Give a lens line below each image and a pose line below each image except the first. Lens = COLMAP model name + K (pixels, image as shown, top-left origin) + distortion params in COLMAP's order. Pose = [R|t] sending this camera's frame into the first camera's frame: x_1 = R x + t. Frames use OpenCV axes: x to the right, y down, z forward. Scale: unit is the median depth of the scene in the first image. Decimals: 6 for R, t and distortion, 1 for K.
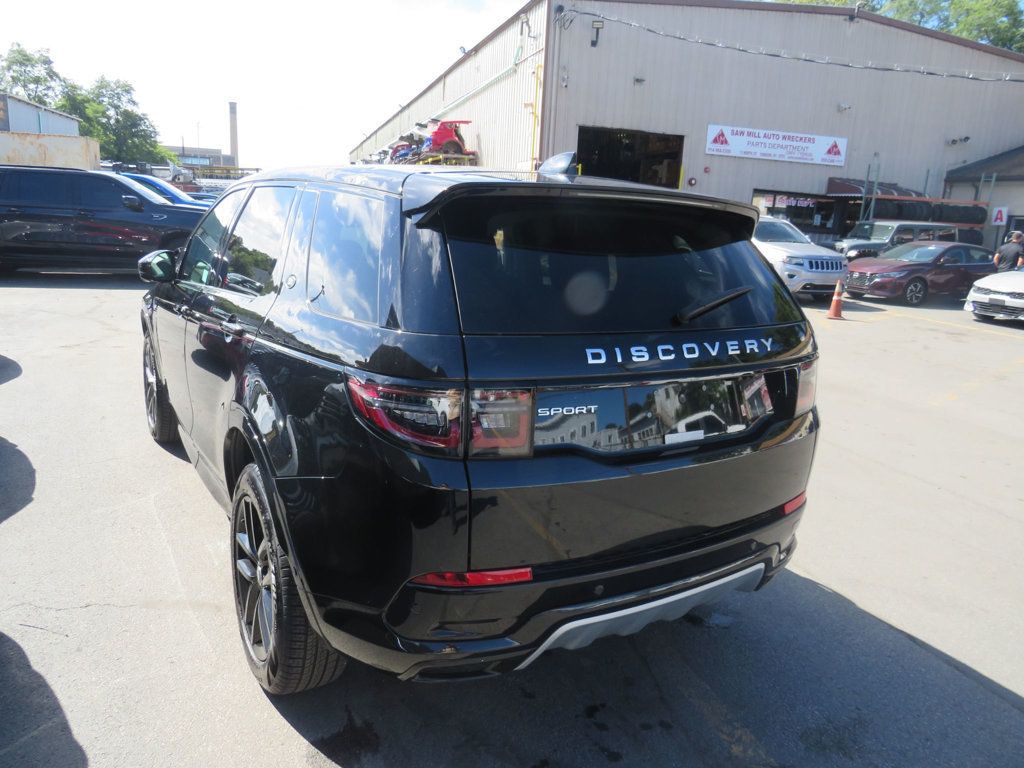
lens RADIAL K [[726.5, 0, 487.4], [0, 726.5, 401.7], [0, 0, 1]] dist [-0.053790, 0.033923]
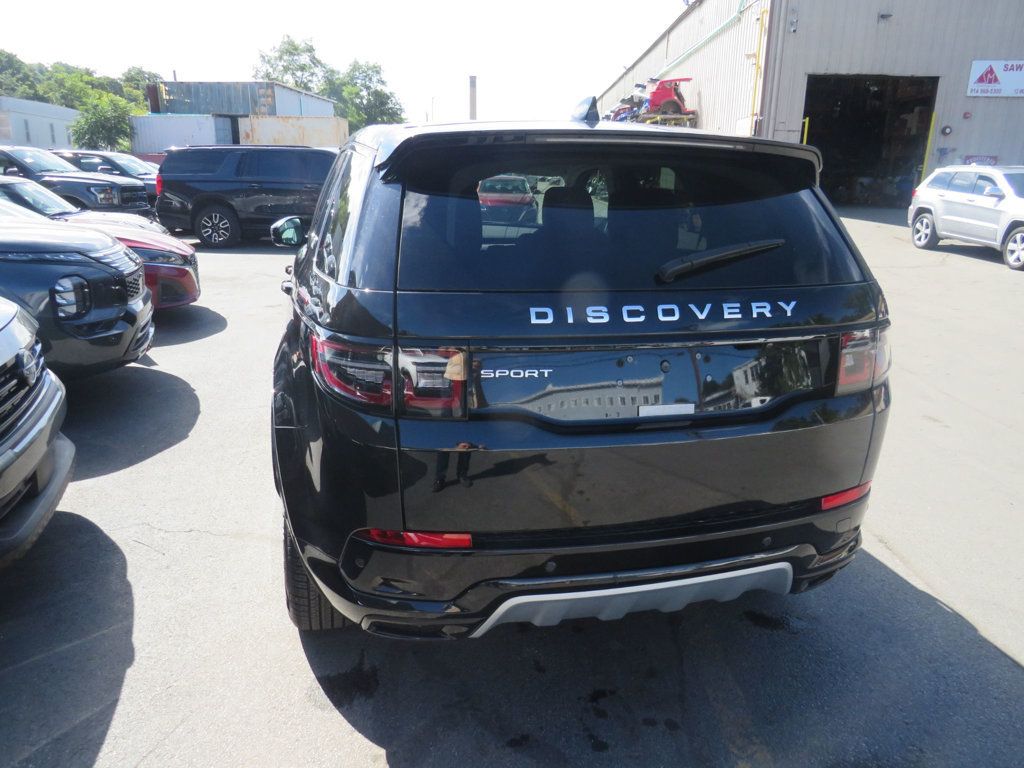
lens RADIAL K [[726.5, 0, 489.0], [0, 726.5, 401.4], [0, 0, 1]] dist [-0.053790, 0.033923]
pose [[0.953526, 0.054461, -0.296347, 0.167839], [-0.041767, 0.997925, 0.049004, 0.001770], [0.298400, -0.034349, 0.953822, 0.042272]]
